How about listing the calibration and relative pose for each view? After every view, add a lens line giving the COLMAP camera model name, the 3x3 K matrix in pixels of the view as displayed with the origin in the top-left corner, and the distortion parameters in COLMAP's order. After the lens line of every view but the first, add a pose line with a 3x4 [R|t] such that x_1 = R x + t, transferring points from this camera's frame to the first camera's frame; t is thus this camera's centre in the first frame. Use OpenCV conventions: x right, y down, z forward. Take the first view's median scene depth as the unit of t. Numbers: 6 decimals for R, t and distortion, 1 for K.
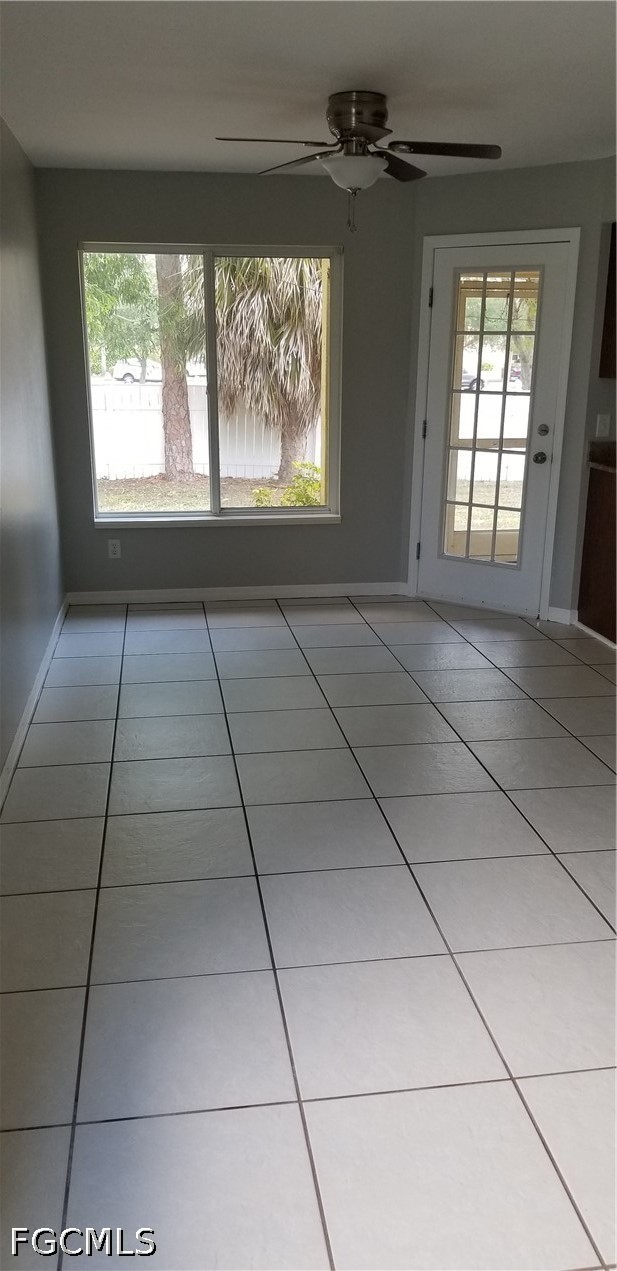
lens RADIAL K [[1007.9, 0, 301.7], [0, 1007.9, 643.2], [0, 0, 1]] dist [0.077995, -0.128824]
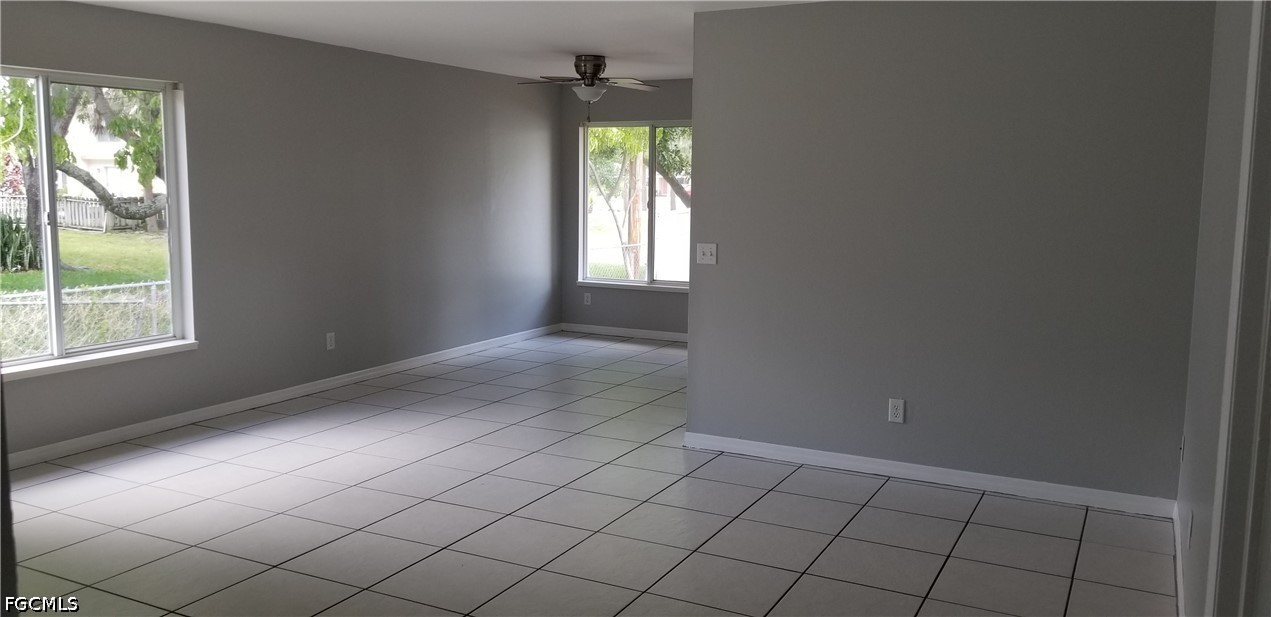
lens RADIAL K [[1007.9, 0, 634.4], [0, 1007.9, 299.3], [0, 0, 1]] dist [0.077995, -0.128824]
pose [[0.819210, 0.080564, -0.567807, 0.817919], [-0.173895, 0.978366, -0.112072, 0.078027], [0.546494, 0.190550, 0.815497, -0.288941]]
